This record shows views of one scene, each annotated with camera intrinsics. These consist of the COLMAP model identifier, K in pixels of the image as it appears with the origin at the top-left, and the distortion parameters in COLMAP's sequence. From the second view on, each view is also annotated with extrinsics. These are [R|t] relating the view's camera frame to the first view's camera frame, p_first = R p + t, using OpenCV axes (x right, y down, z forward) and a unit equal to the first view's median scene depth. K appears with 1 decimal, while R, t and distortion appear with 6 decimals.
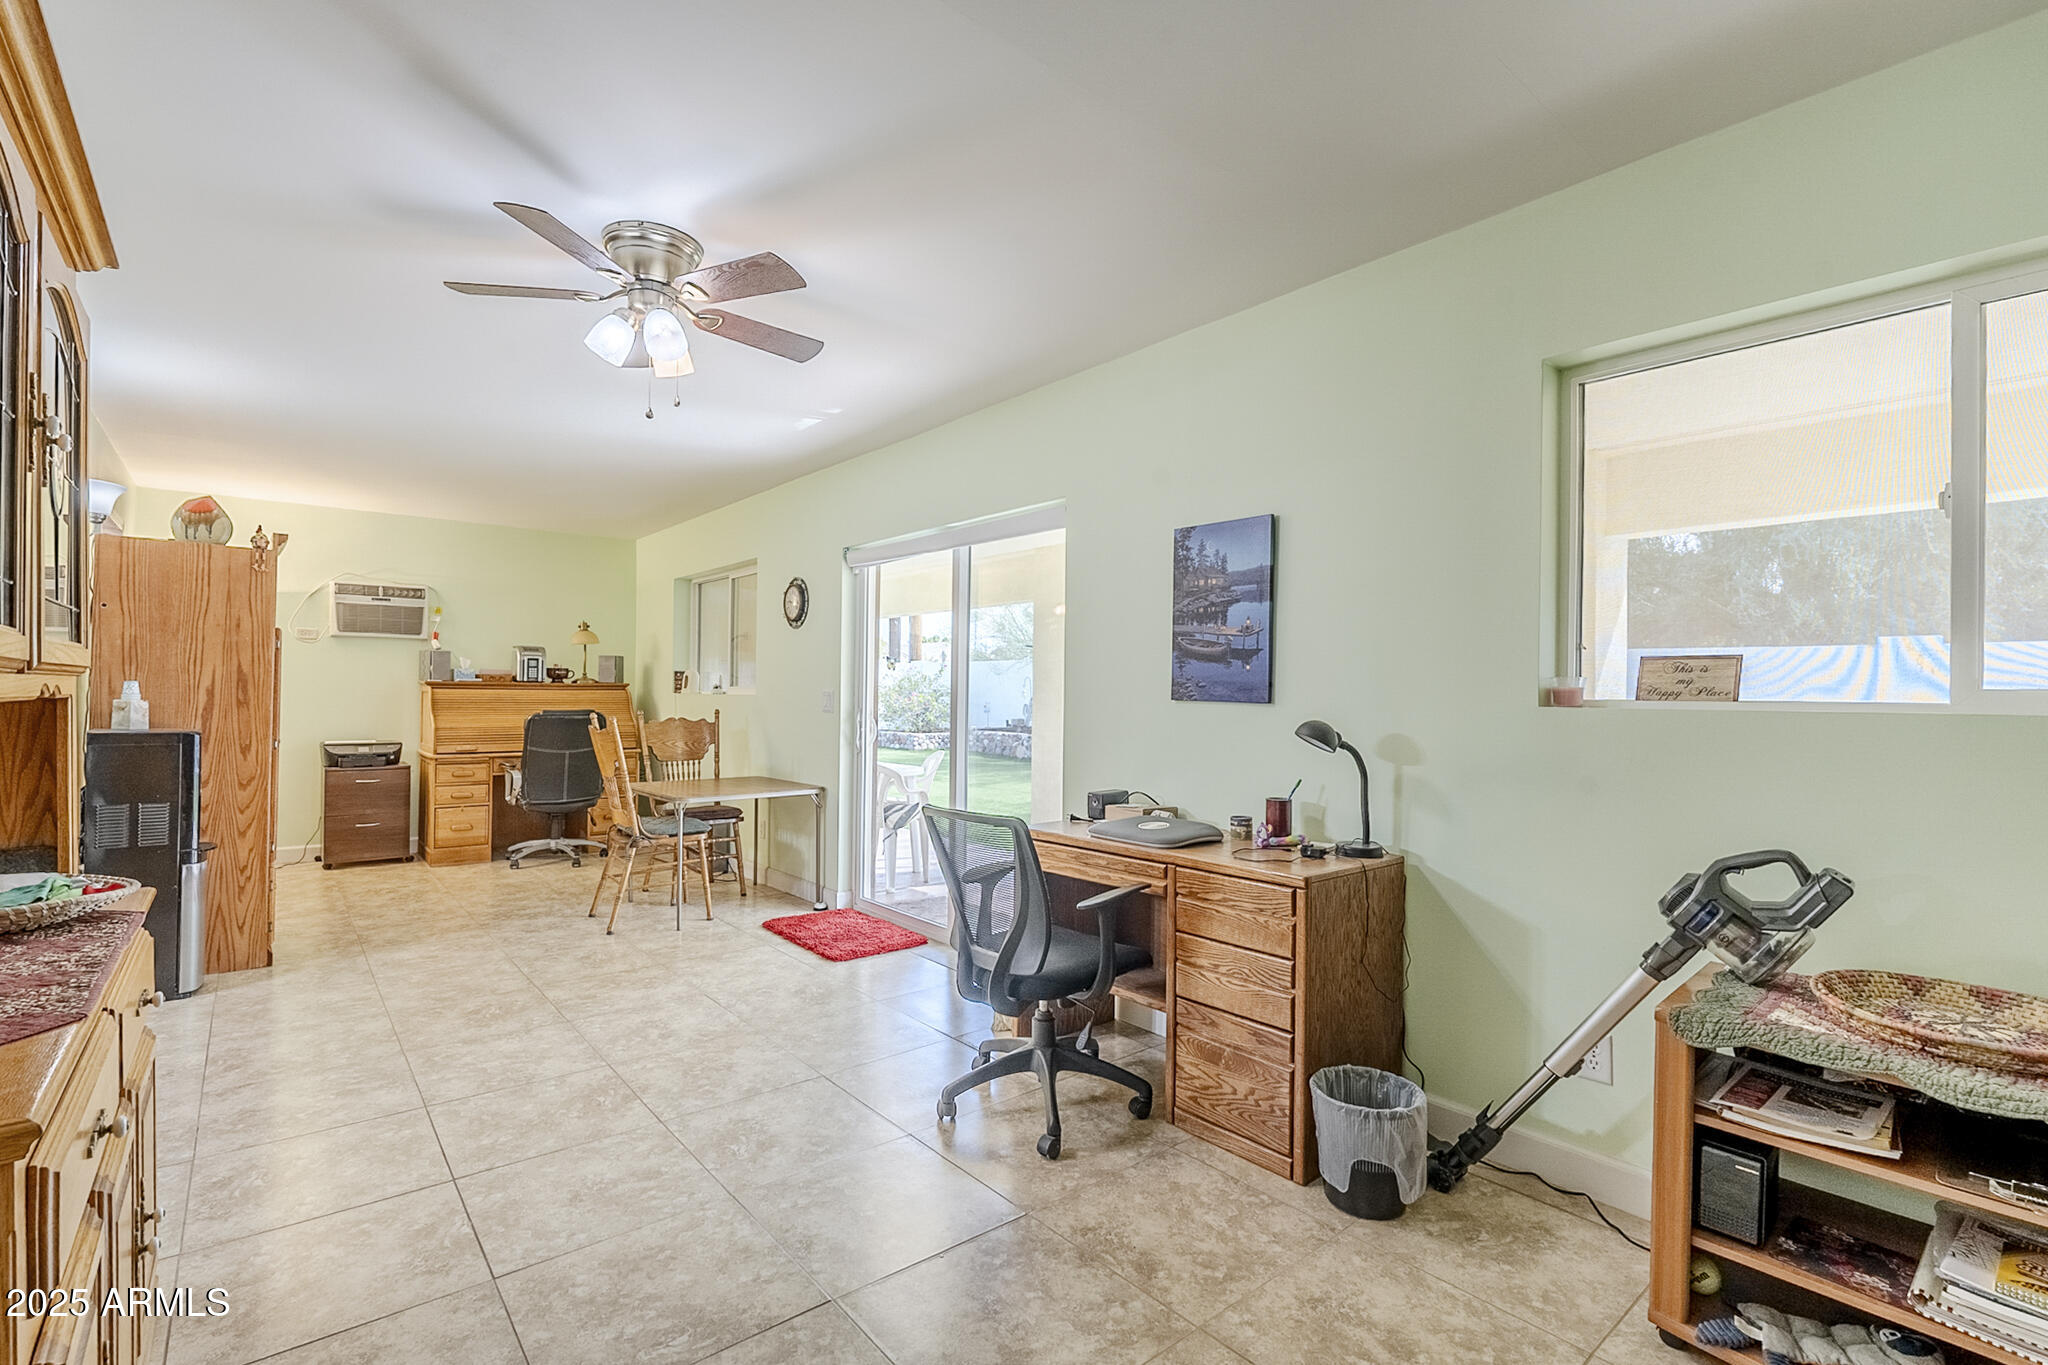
lens RADIAL K [[933.5, 0, 1026.0], [0, 933.5, 694.0], [0, 0, 1]] dist [-0.001137, -0.000385]
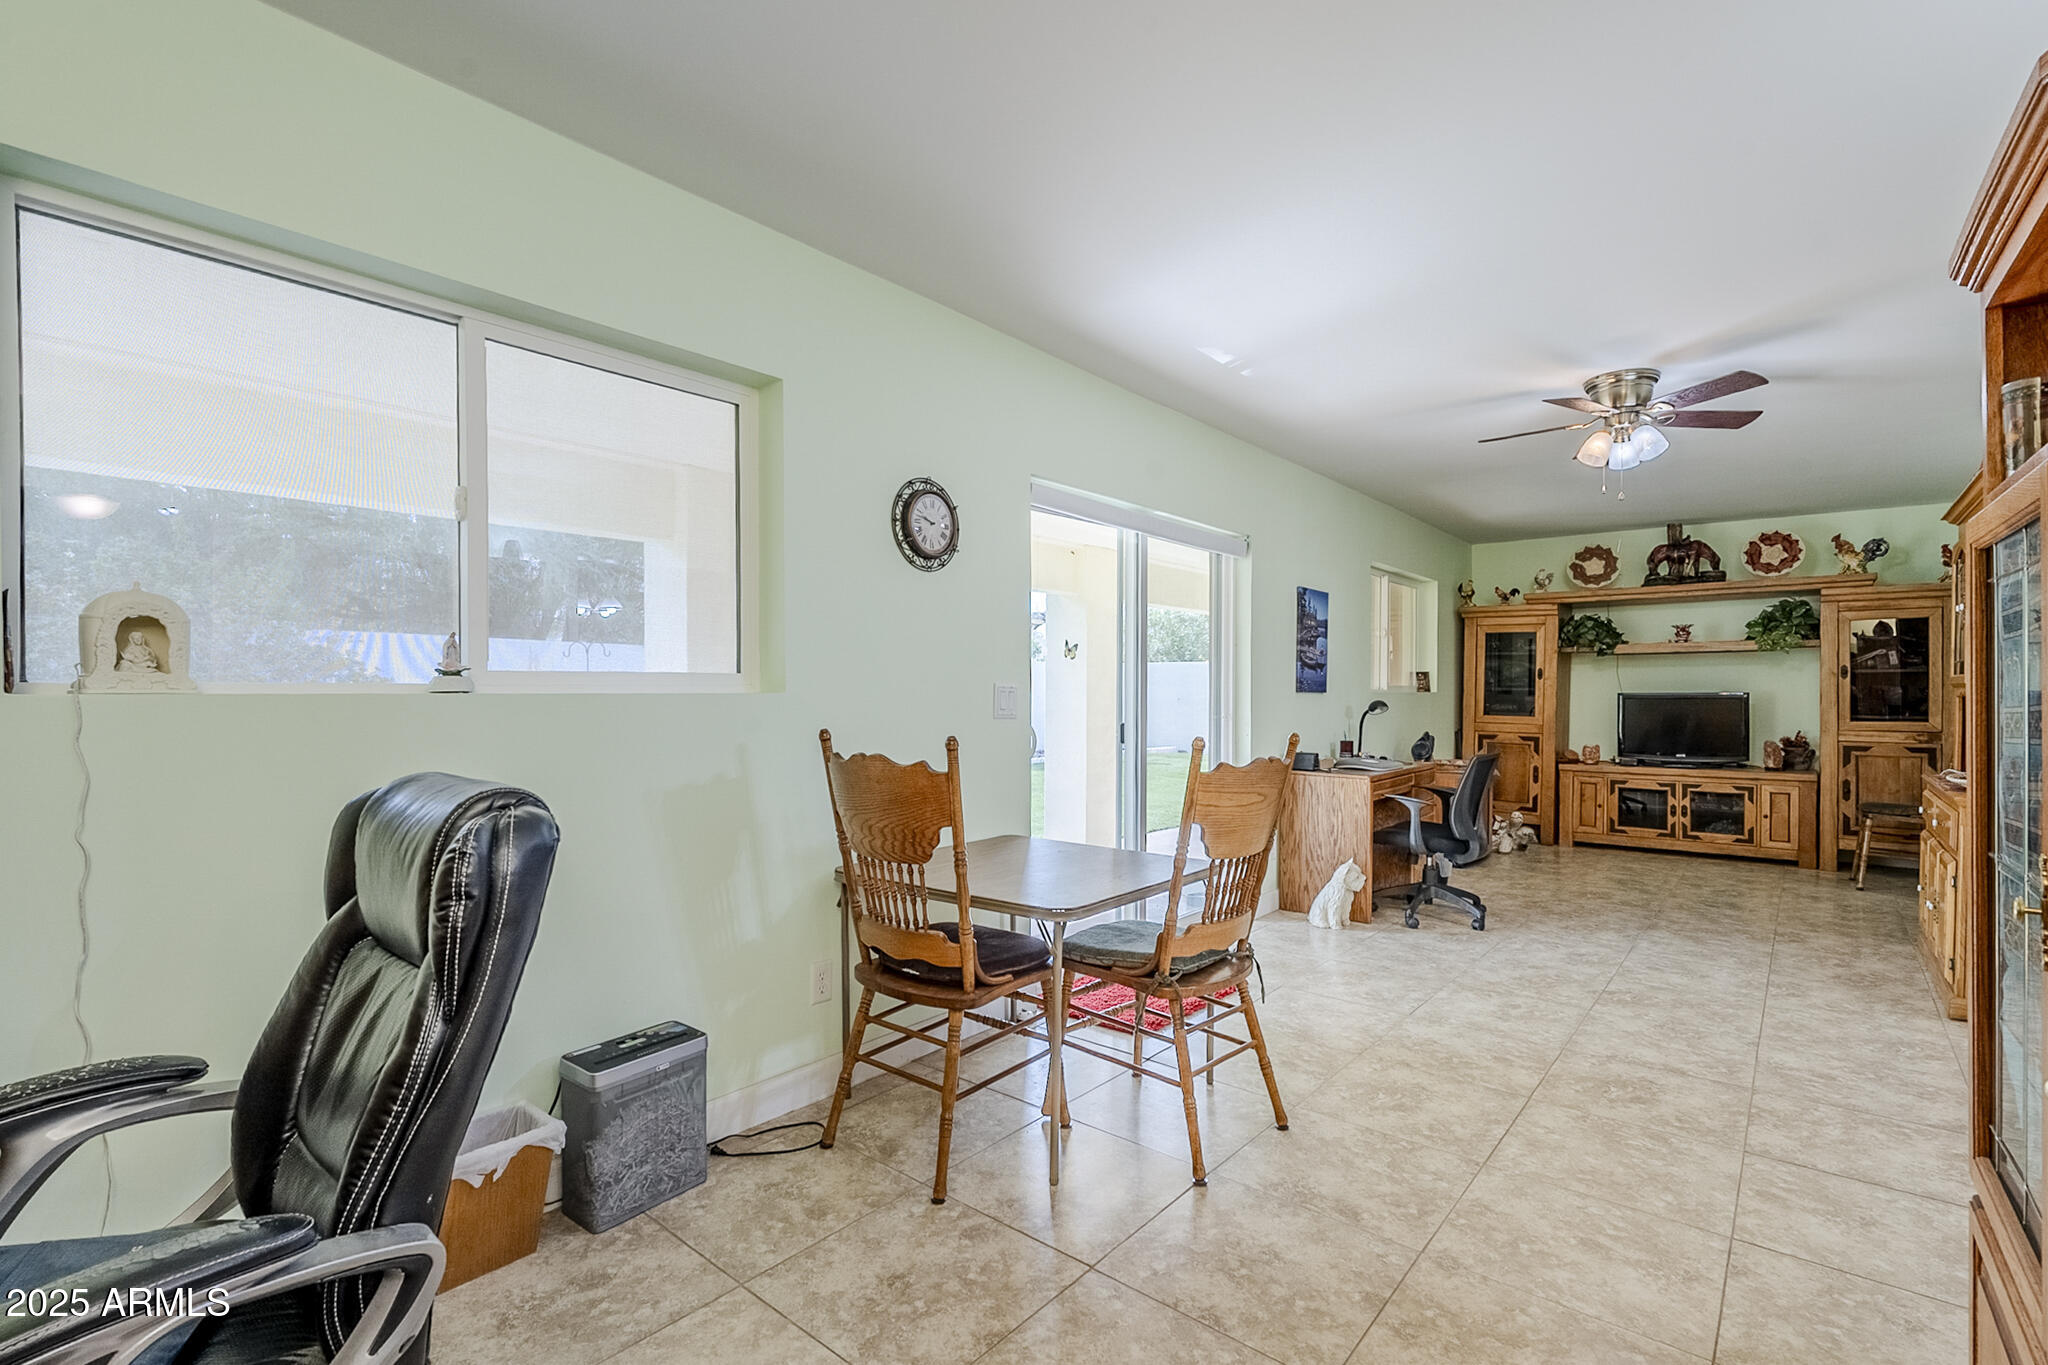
lens RADIAL K [[933.5, 0, 1026.0], [0, 933.5, 694.0], [0, 0, 1]] dist [-0.001137, -0.000385]
pose [[-0.181671, -0.012790, 0.983276, -1.417632], [-0.003574, 0.999917, 0.012346, -0.008230], [-0.983353, -0.001271, -0.181702, 1.850174]]
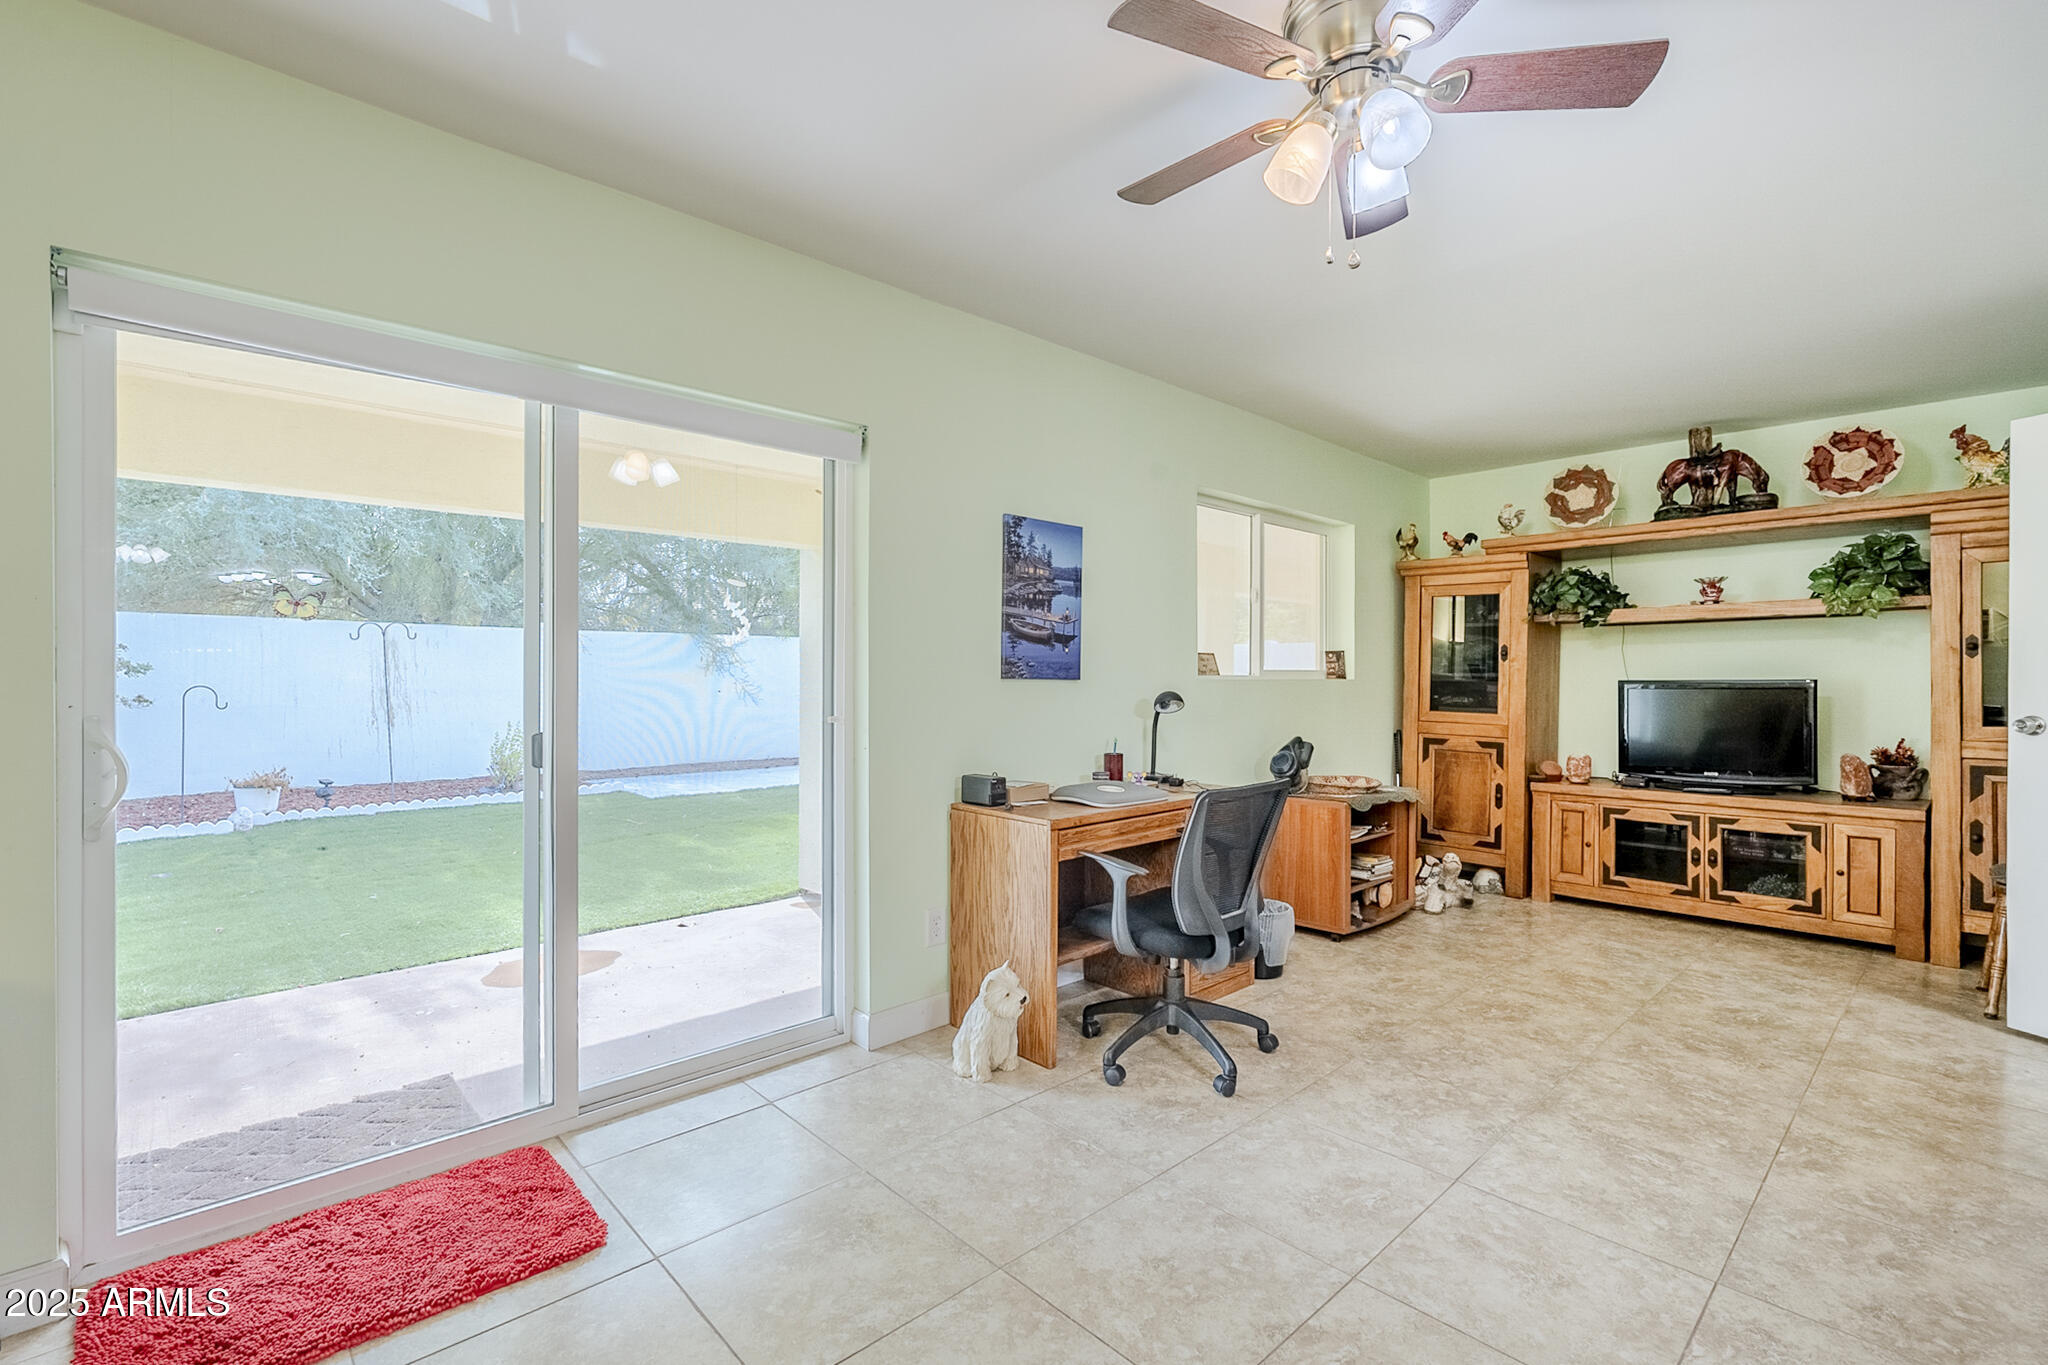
lens RADIAL K [[918.3, 0, 1022.9], [0, 918.3, 678.0], [0, 0, 1]] dist [-0.002542, -0.000222]
pose [[-0.063415, -0.009534, 0.997942, -0.904692], [-0.002223, 0.999953, 0.009412, -0.003638], [-0.997985, -0.001621, -0.063433, 1.098296]]
